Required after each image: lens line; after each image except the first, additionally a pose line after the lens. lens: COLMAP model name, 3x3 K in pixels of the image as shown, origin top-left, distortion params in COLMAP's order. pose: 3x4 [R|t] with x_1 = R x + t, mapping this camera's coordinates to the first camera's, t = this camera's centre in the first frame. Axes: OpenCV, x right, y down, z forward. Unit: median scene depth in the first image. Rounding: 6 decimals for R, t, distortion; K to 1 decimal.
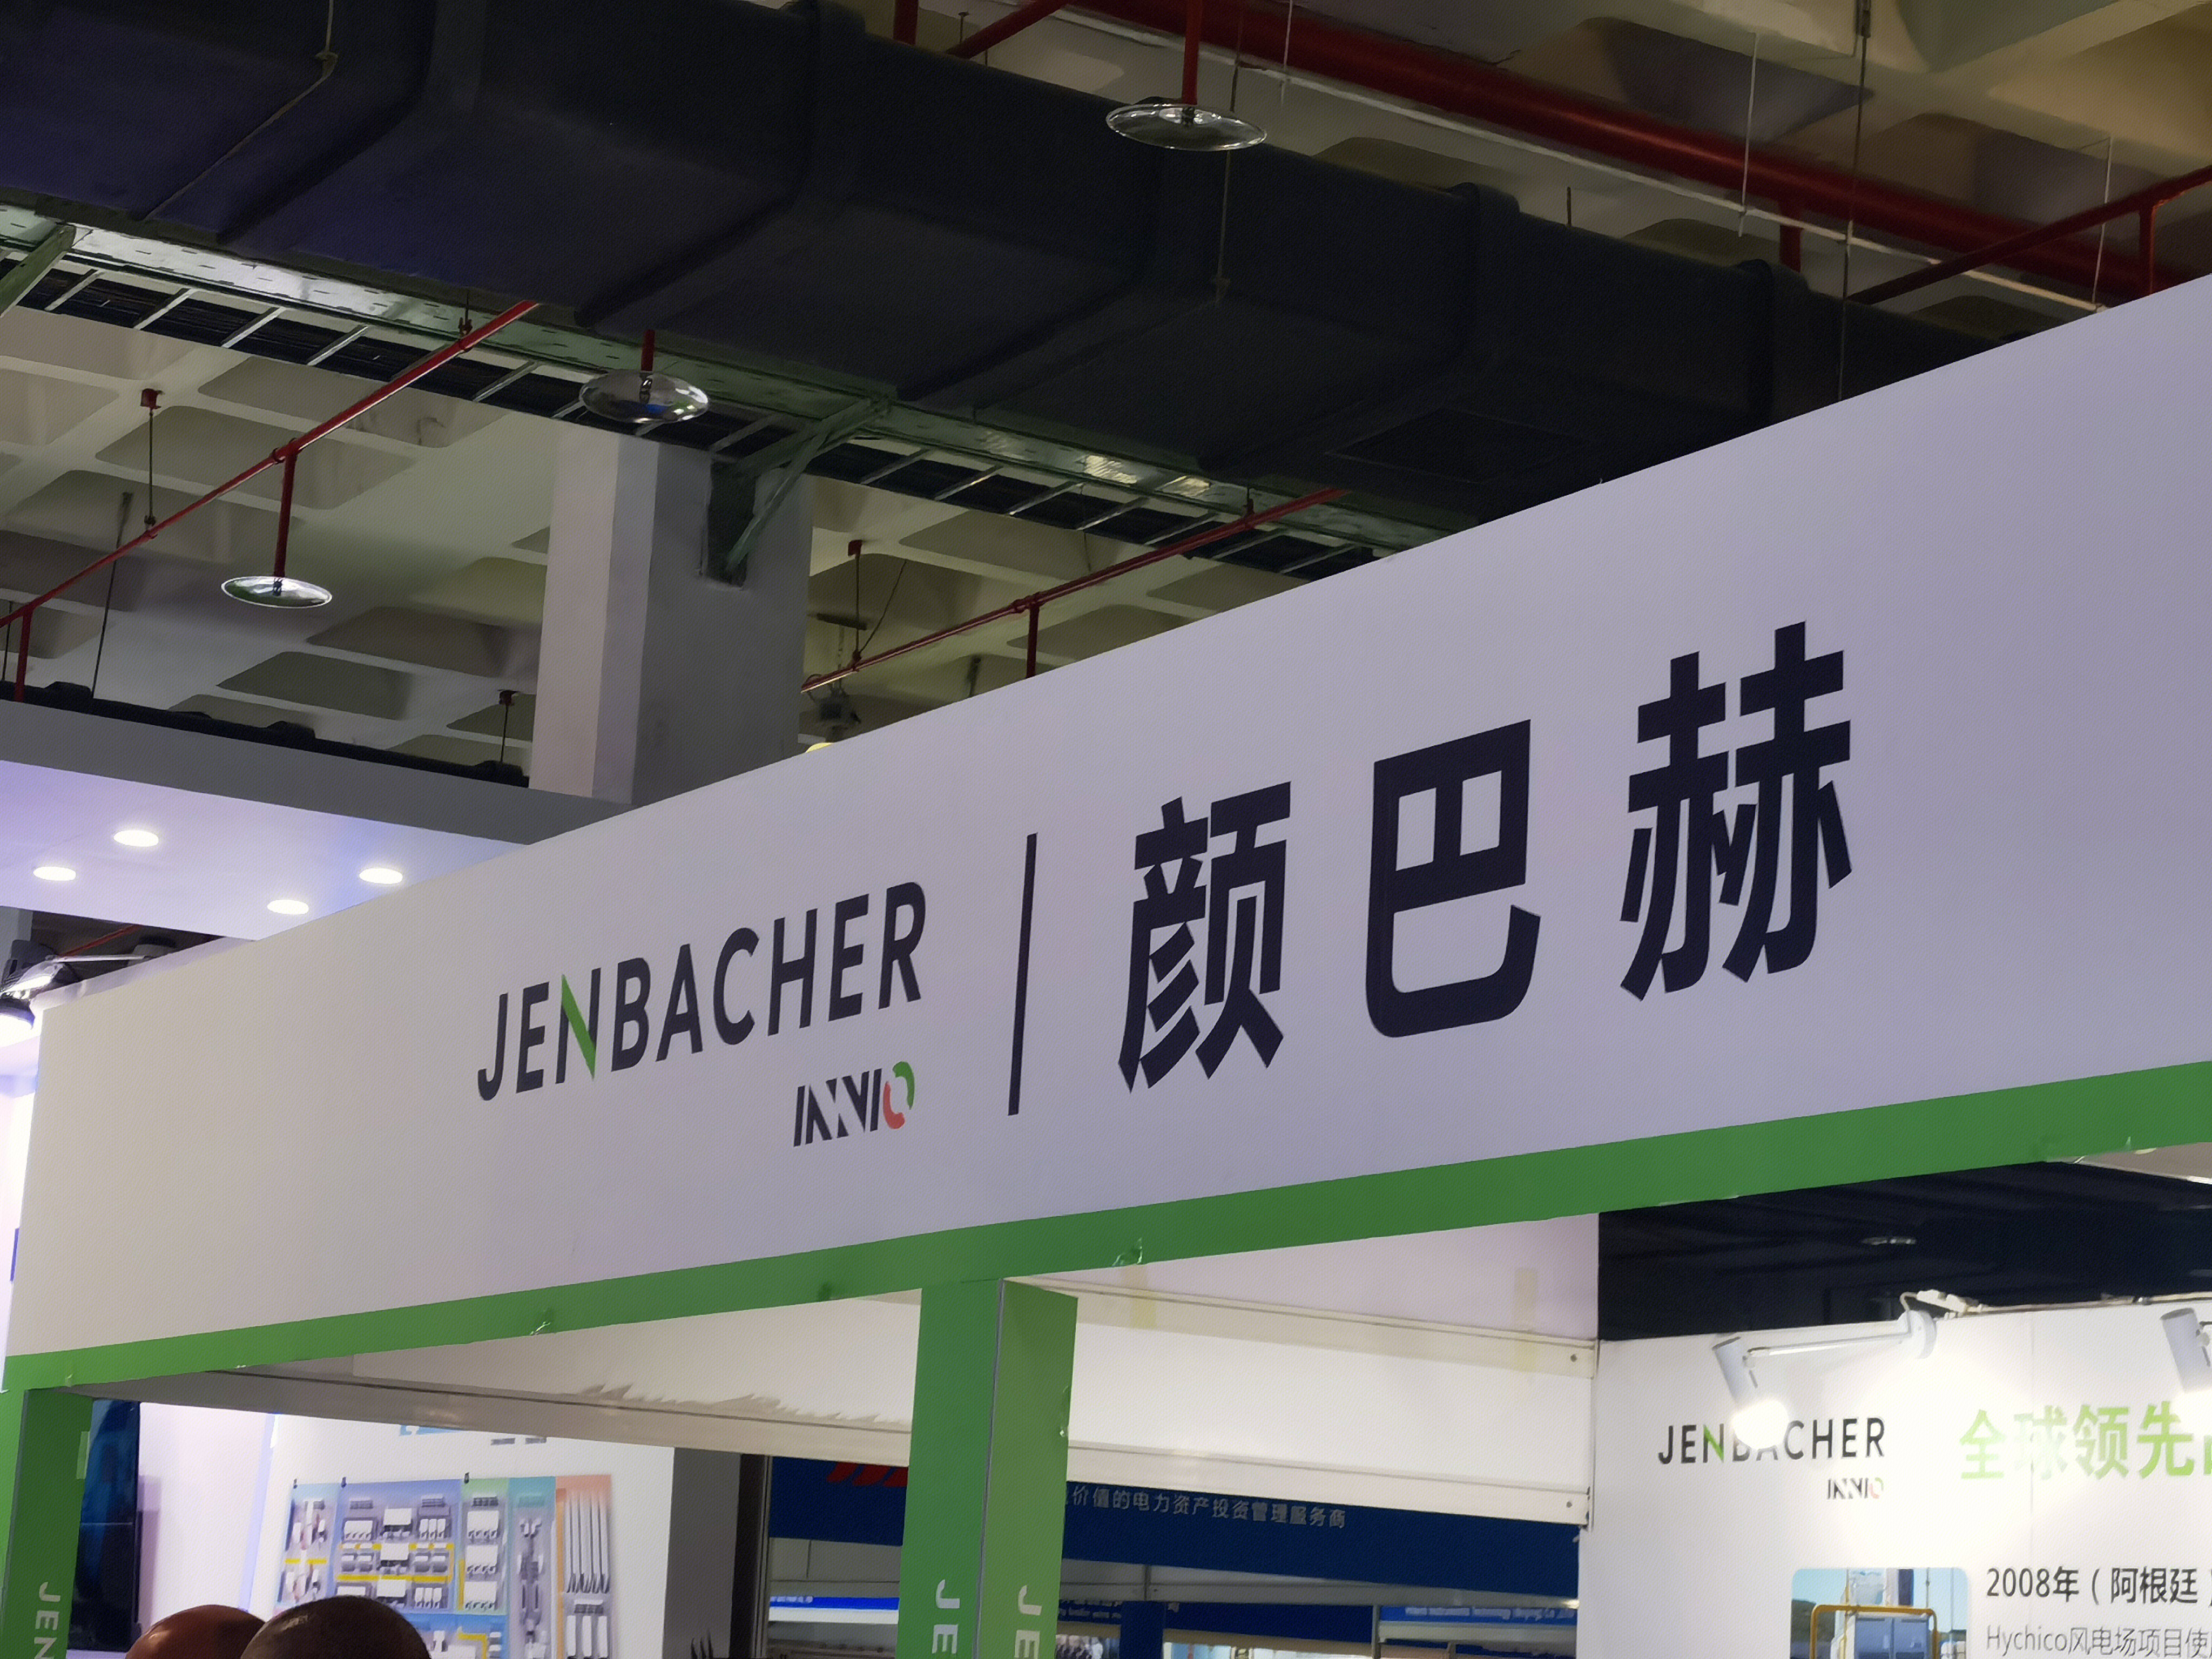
lens RADIAL K [[4426.7, 0, 1106.0], [0, 4426.7, 829.5], [0, 0, 1]] dist [-0.054708, -0.048877]
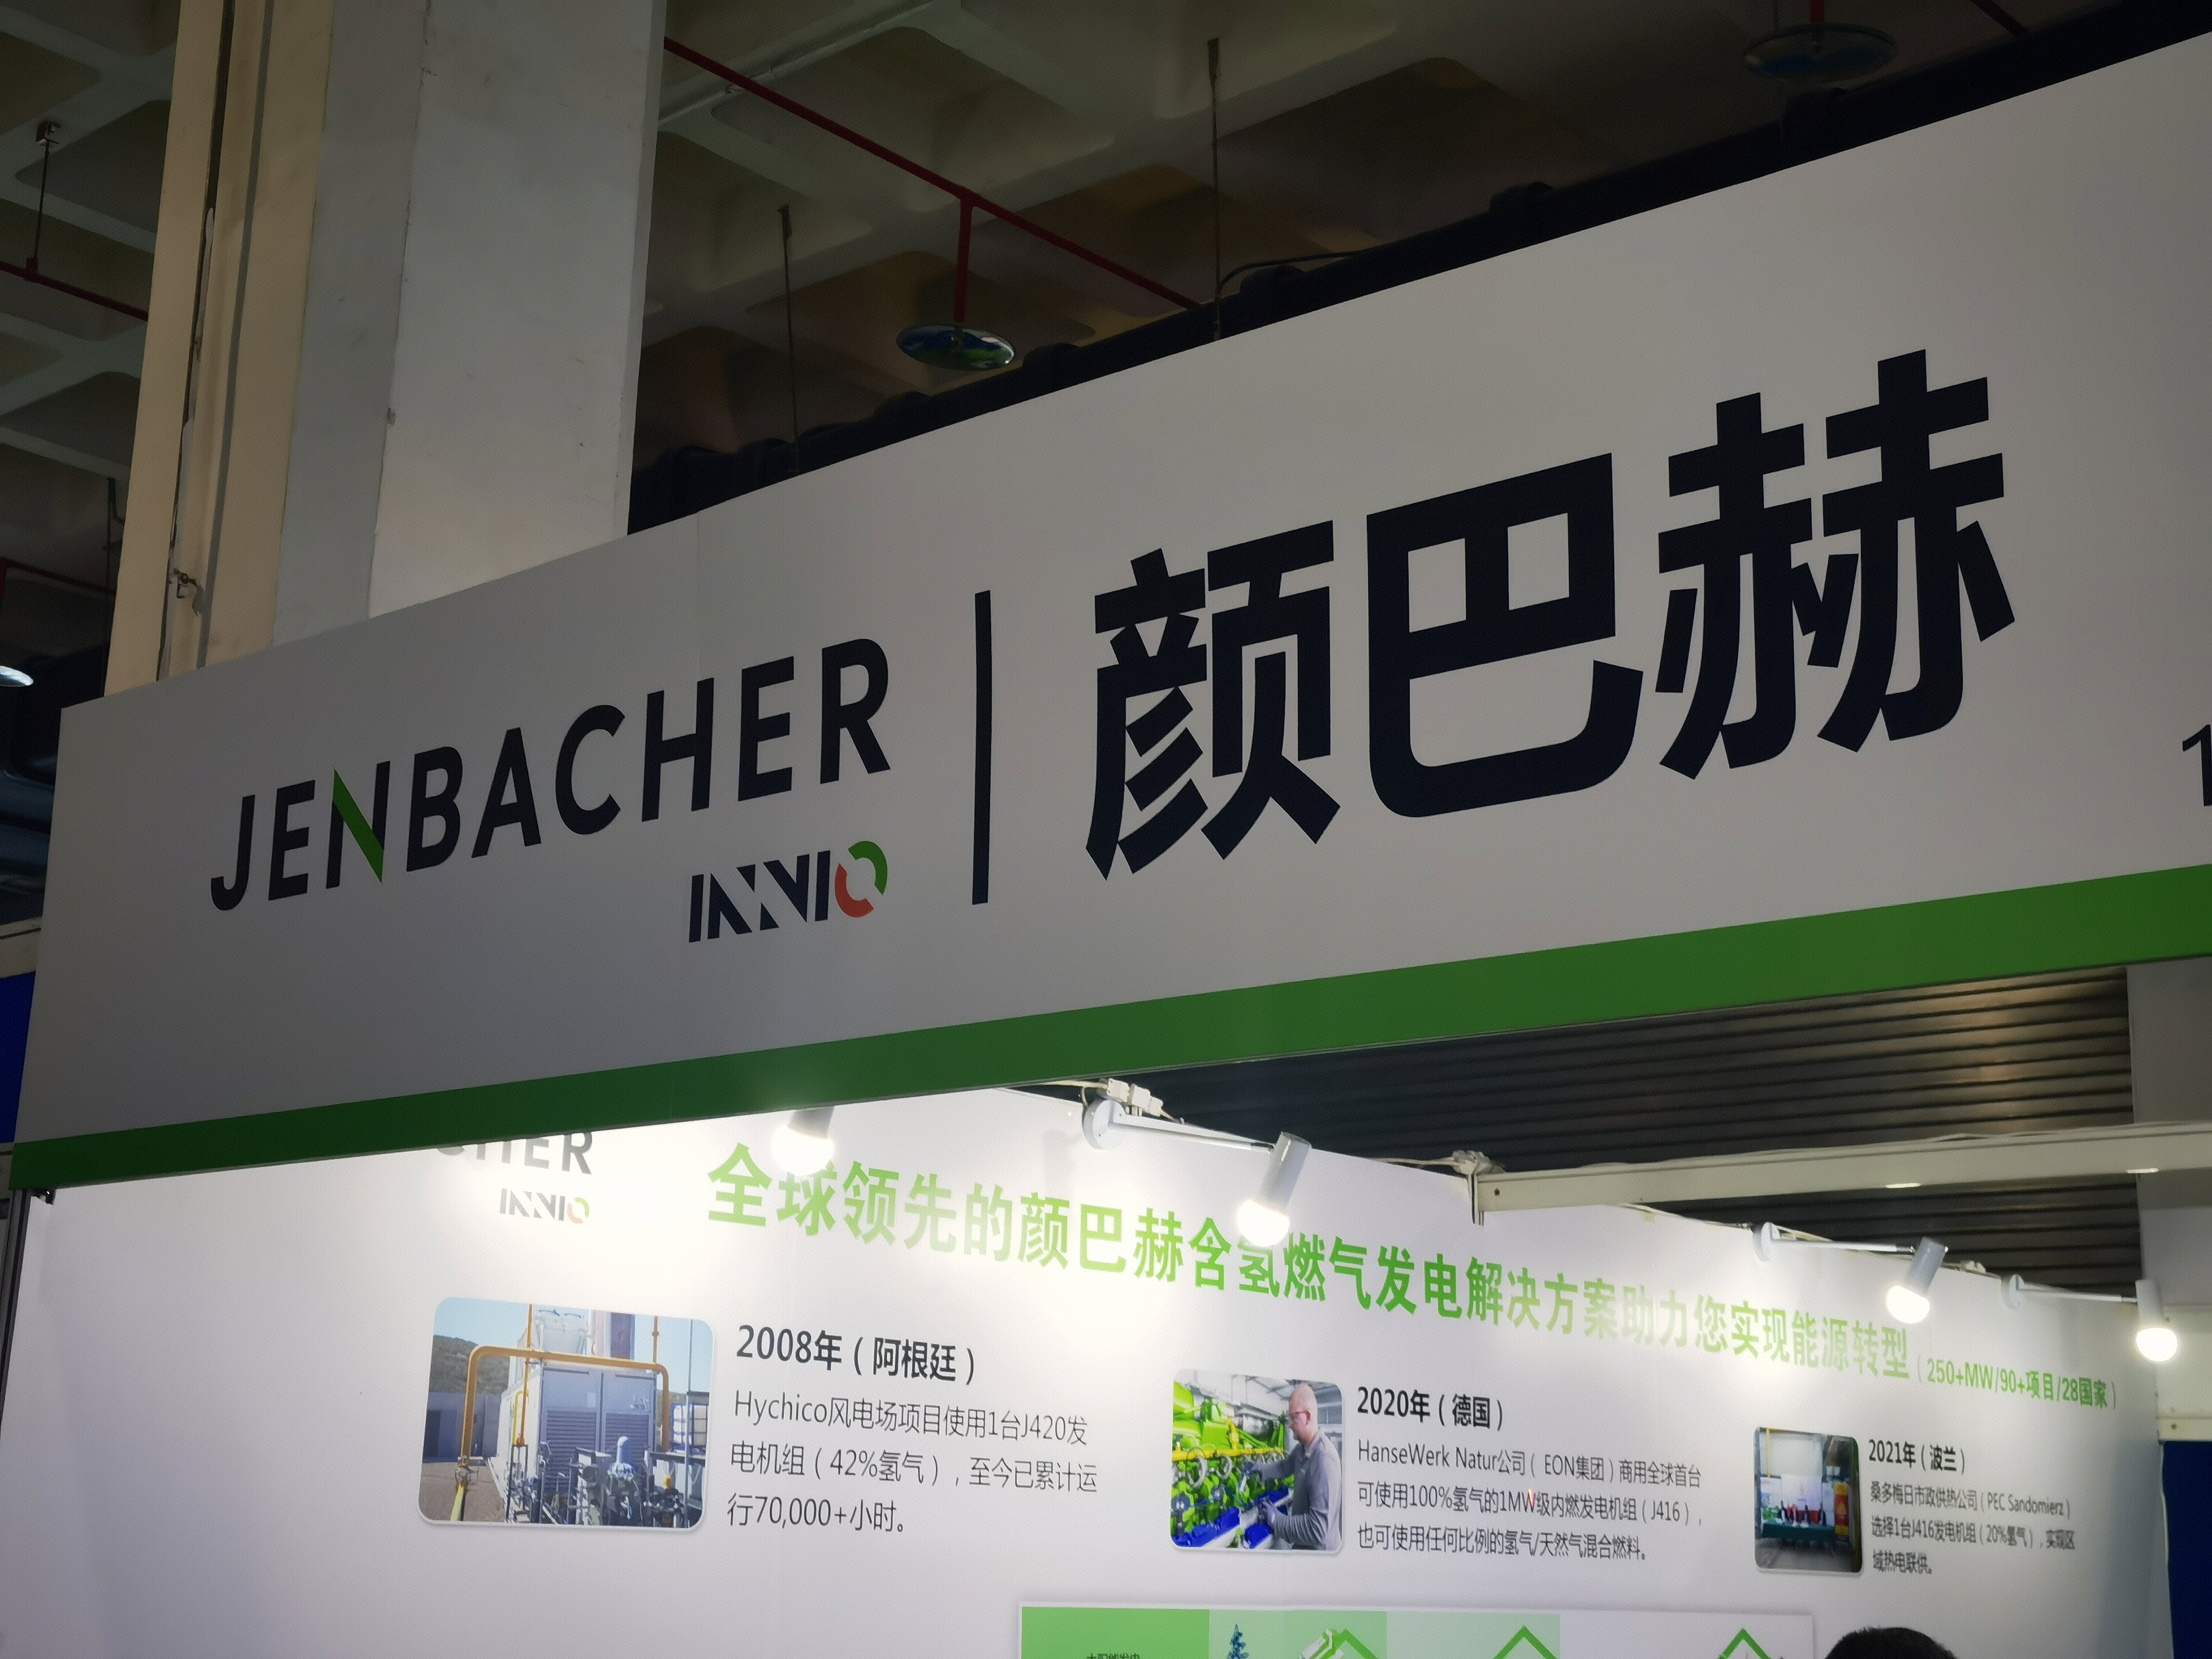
lens RADIAL K [[3506.5, 0, 1106.0], [0, 3506.5, 829.5], [0, 0, 1]] dist [0.005350, -0.029848]
pose [[0.983011, 0.008837, 0.183332, -0.125071], [-0.012839, 0.999704, 0.020654, 0.035343], [-0.183095, -0.022657, 0.982834, 0.313104]]
